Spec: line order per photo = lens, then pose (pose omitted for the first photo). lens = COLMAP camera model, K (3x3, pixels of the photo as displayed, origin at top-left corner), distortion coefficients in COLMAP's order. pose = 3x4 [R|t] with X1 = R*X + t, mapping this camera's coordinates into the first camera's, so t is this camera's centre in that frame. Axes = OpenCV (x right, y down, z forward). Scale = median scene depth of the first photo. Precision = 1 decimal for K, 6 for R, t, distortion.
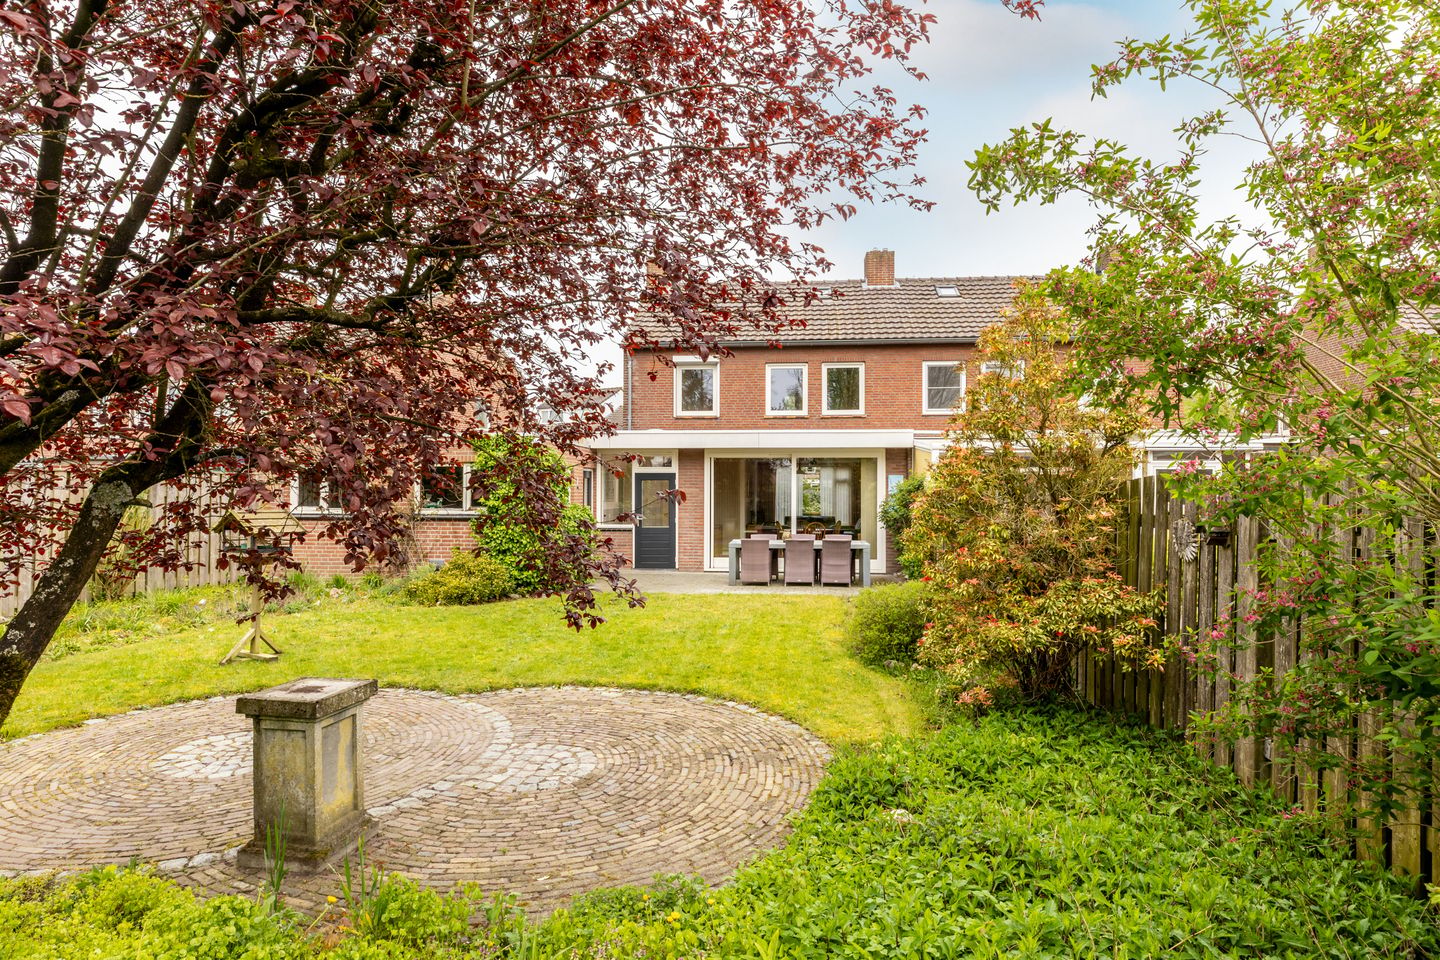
lens RADIAL K [[762.6, 0, 720.0], [0, 762.6, 480.0], [0, 0, 1]] dist [-0.001308, -0.000064]
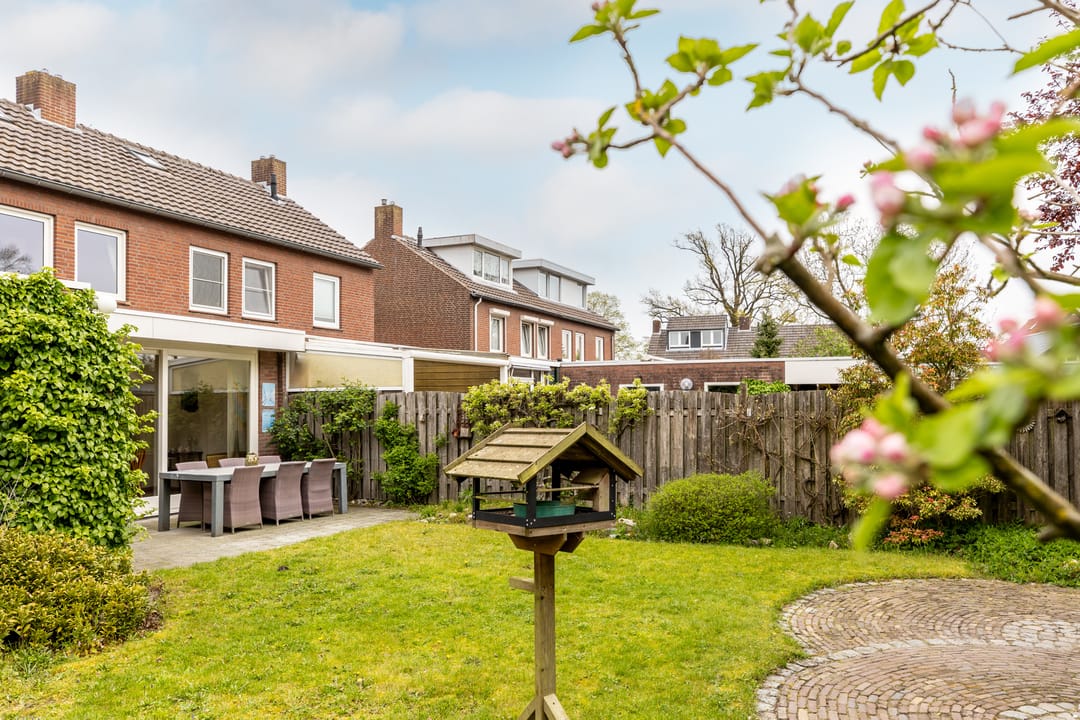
lens RADIAL K [[827.9, 0, 540.0], [0, 827.9, 360.0], [0, 0, 1]] dist [0.040540, -0.001595]
pose [[0.346357, 0.051659, 0.936680, -0.653983], [-0.011690, 0.998643, -0.050753, 0.013620], [-0.938030, 0.006628, 0.346490, 0.494567]]
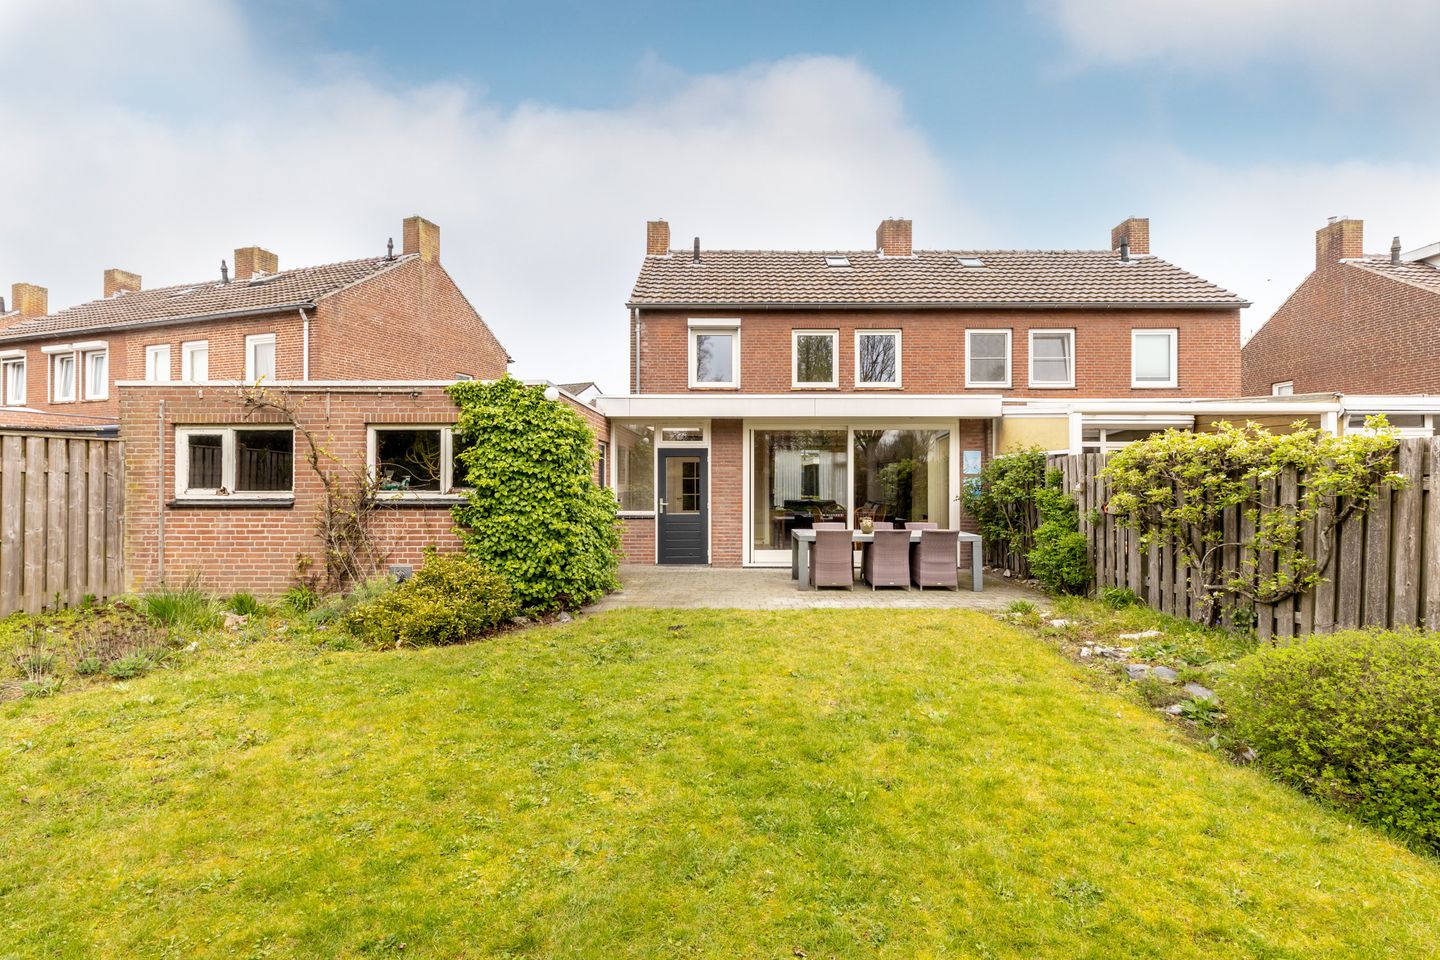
lens RADIAL K [[633.5, 0, 720.0], [0, 633.5, 480.0], [0, 0, 1]] dist [-0.000784, 0.000129]
pose [[0.996357, -0.000665, 0.085277, -0.131976], [-0.000698, 0.999873, 0.015951, 0.018016], [-0.085277, -0.015953, 0.996230, 0.401636]]
